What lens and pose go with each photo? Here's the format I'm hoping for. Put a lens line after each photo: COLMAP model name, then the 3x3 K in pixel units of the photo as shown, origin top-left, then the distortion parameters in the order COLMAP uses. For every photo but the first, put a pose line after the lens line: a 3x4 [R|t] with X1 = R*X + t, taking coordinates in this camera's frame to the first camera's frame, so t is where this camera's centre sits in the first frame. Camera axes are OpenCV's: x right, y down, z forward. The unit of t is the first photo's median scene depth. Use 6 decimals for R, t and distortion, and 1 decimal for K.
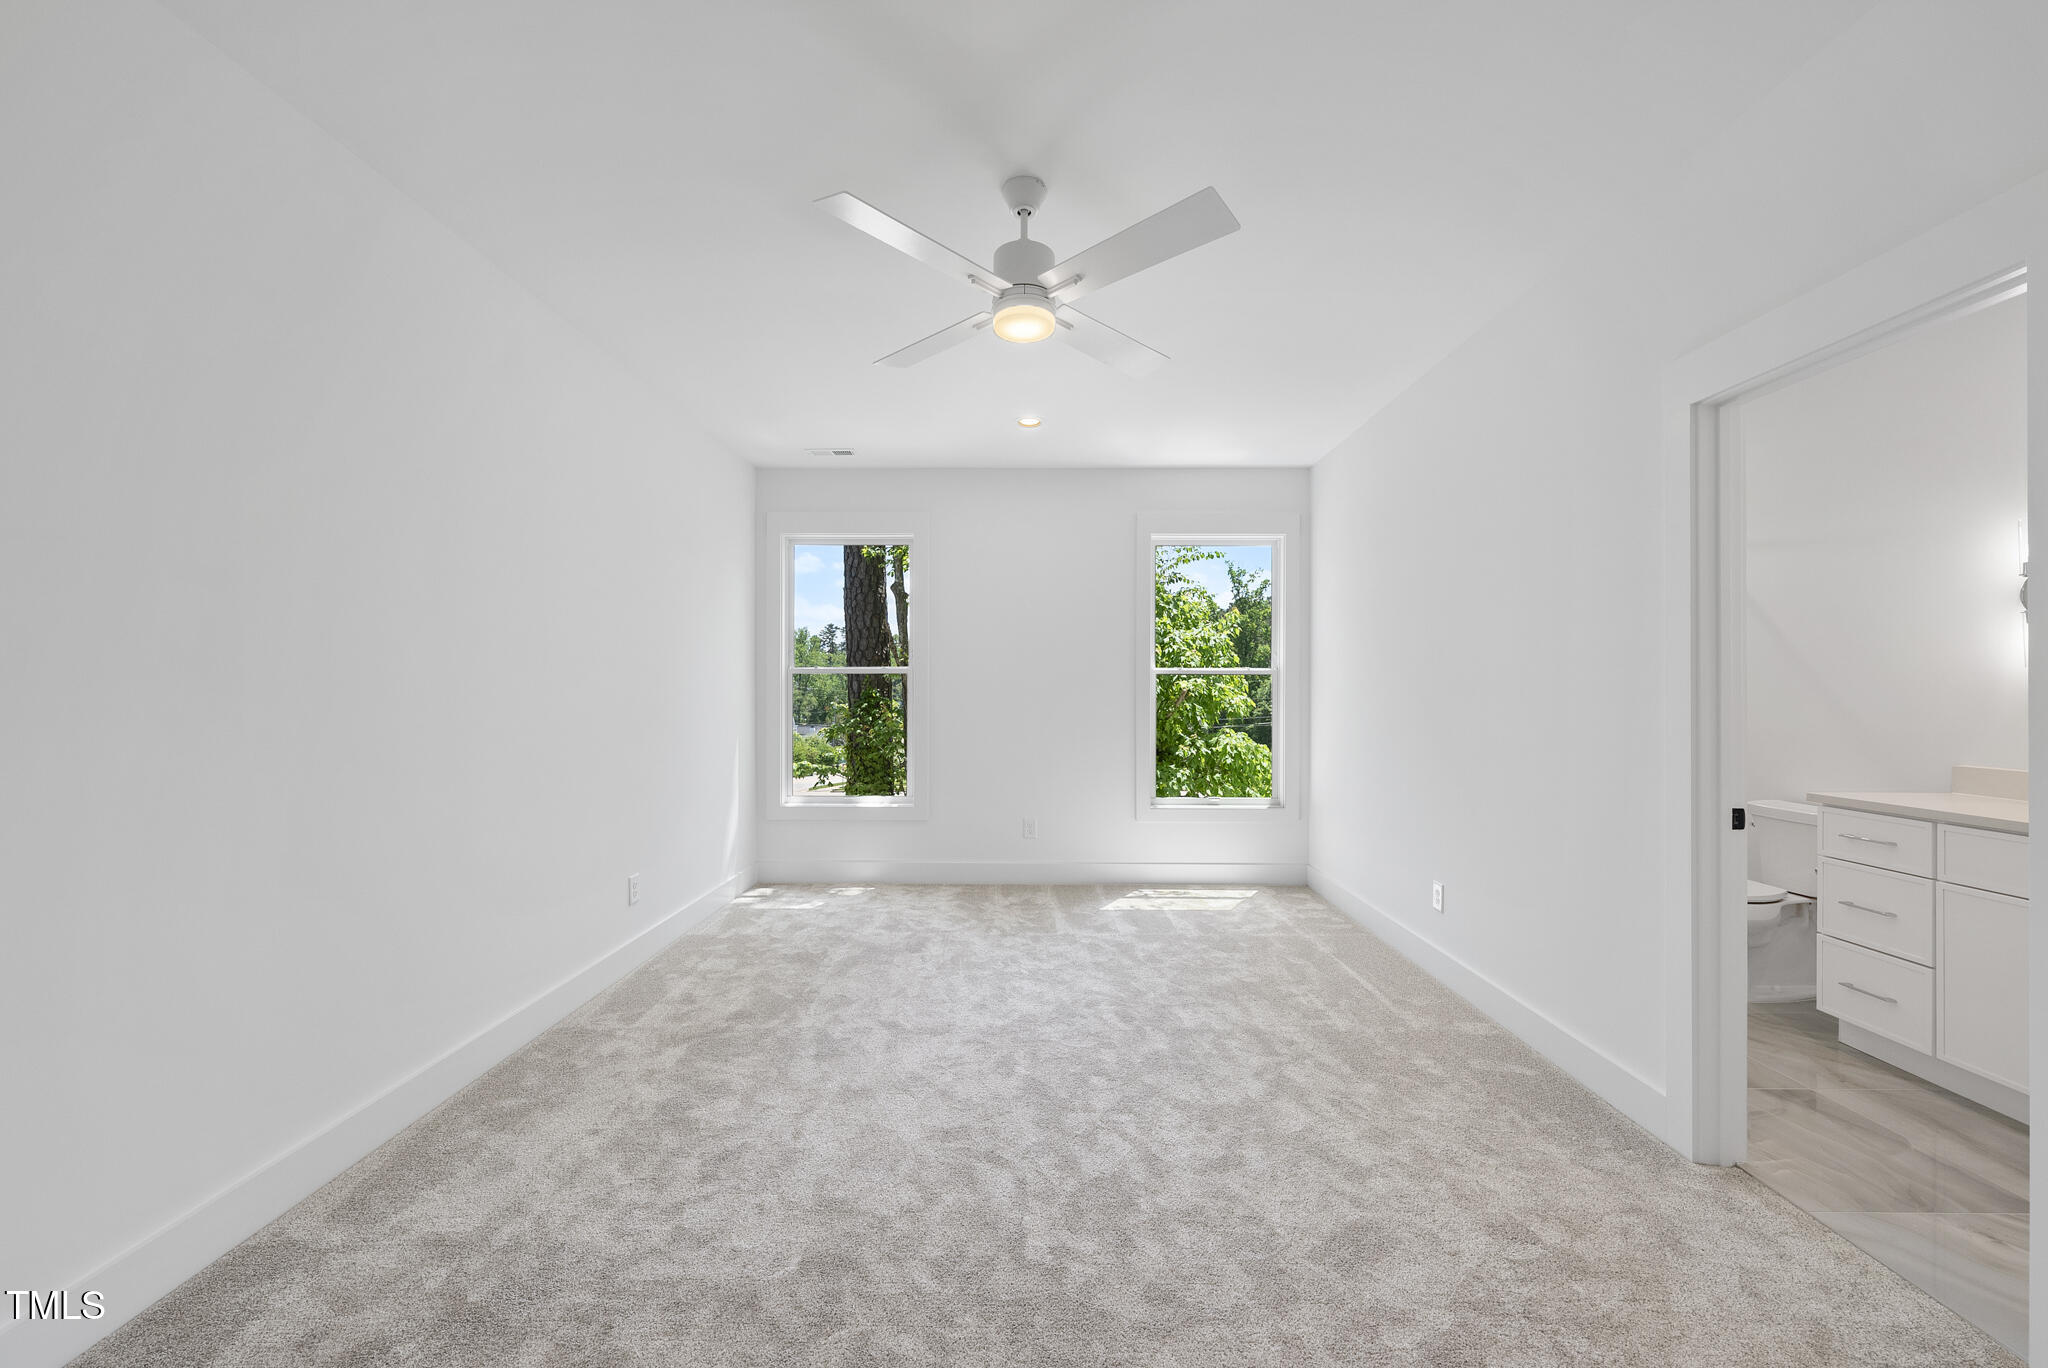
lens RADIAL K [[784.1, 0, 1024.4], [0, 784.1, 681.3], [0, 0, 1]] dist [-0.000821, -0.000765]
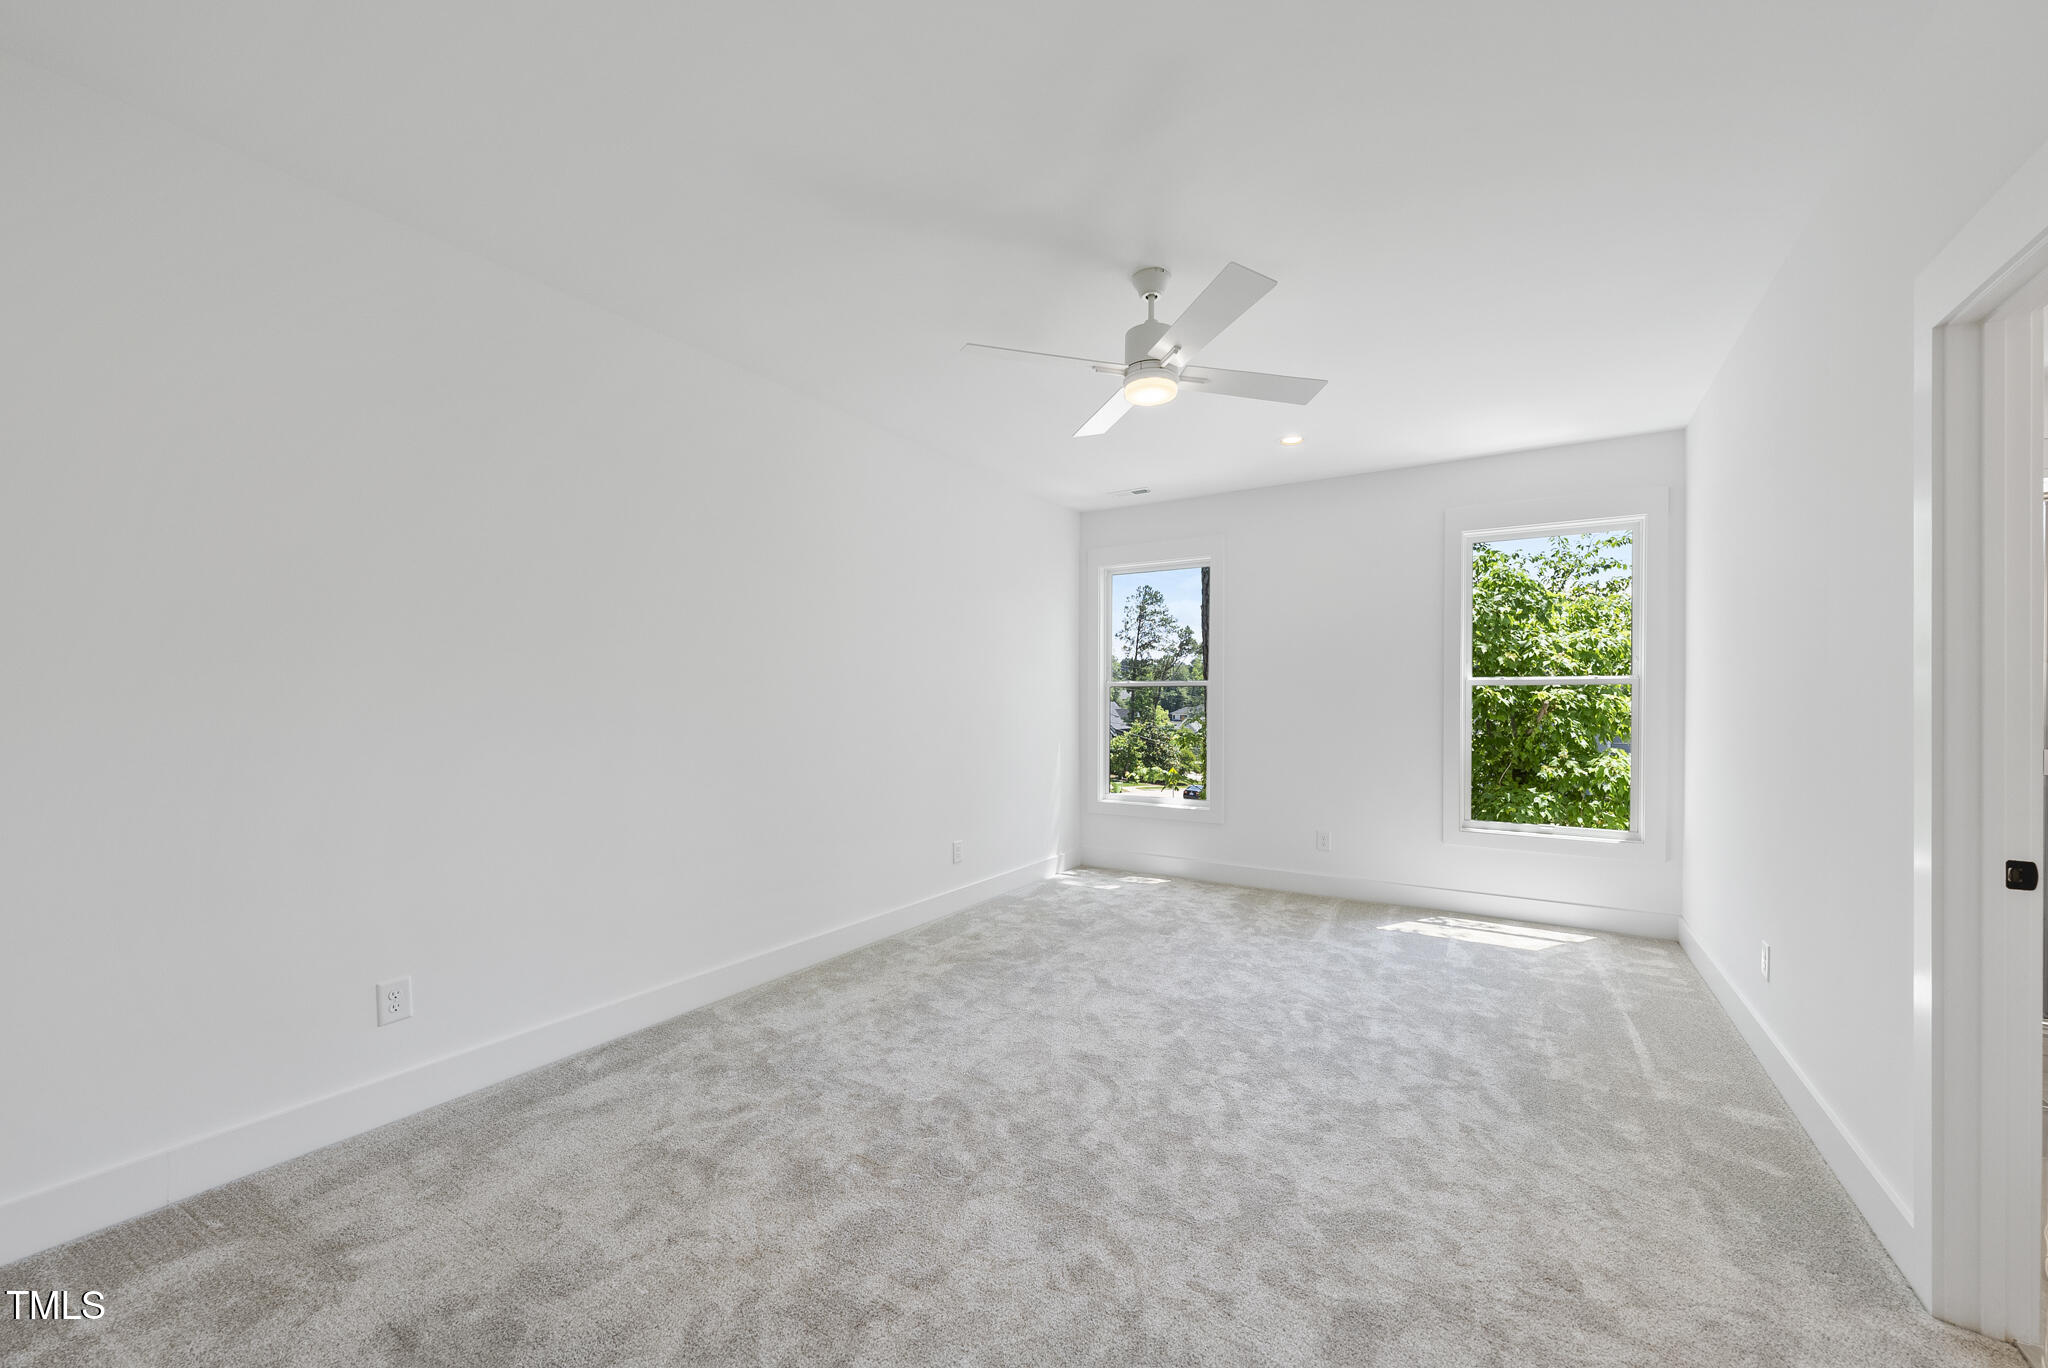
lens RADIAL K [[784.1, 0, 1024.8], [0, 784.1, 692.2], [0, 0, 1]] dist [-0.000821, -0.000765]
pose [[0.852987, -0.006045, -0.521897, 0.402217], [0.004973, 0.999982, -0.003454, 0.001107], [0.521909, 0.000351, 0.853001, -0.095613]]
